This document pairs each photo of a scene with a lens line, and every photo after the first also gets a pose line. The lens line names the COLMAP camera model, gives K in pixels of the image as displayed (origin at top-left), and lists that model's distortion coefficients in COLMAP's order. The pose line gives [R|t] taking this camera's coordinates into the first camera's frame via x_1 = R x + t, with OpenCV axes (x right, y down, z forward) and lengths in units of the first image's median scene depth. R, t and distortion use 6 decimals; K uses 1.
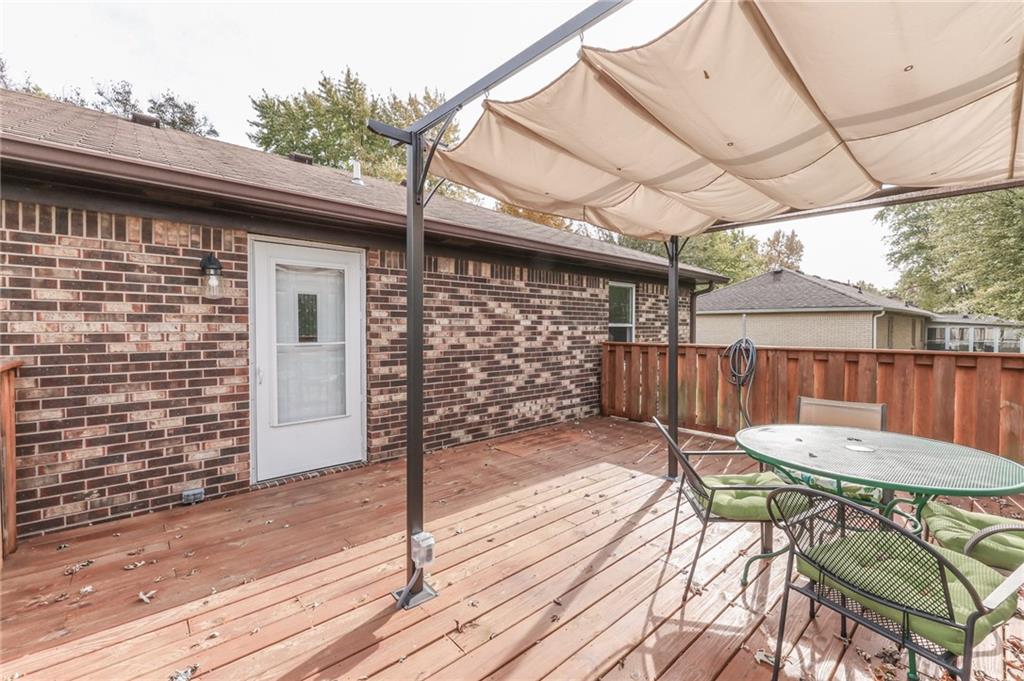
lens RADIAL K [[442.7, 0, 513.2], [0, 442.7, 337.4], [0, 0, 1]] dist [0.002032, 0.000016]
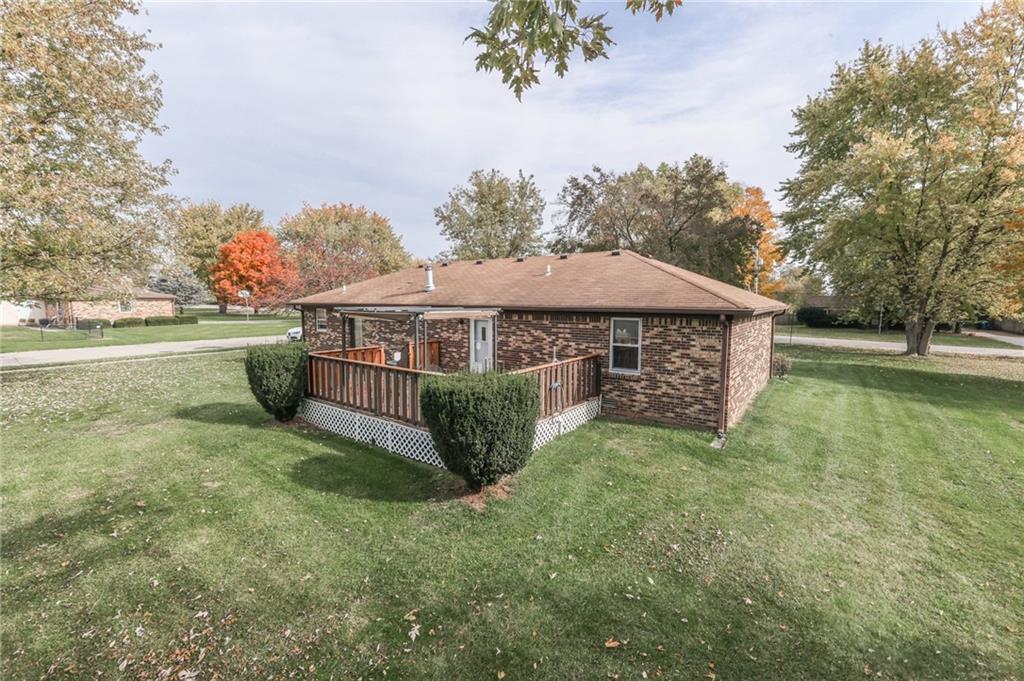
lens RADIAL K [[442.7, 0, 513.2], [0, 442.7, 337.4], [0, 0, 1]] dist [0.002032, 0.000016]
pose [[0.179032, 0.089268, -0.979785, 2.173051], [-0.018099, 0.996006, 0.087438, -0.235817], [0.983677, 0.002079, 0.179932, 0.432023]]
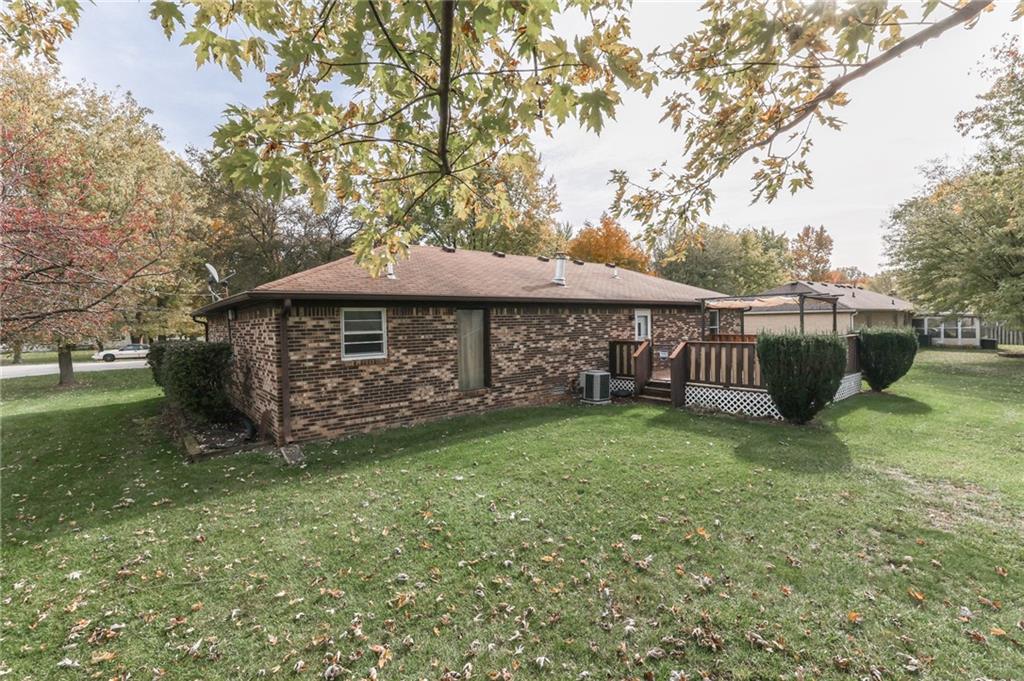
lens RADIAL K [[453.9, 0, 511.8], [0, 453.9, 335.3], [0, 0, 1]] dist [0.000544, -0.000222]
pose [[0.998398, -0.020770, -0.052631, -0.953111], [0.021212, 0.999744, 0.007850, -0.033401], [0.052455, -0.008953, 0.998583, -2.021311]]
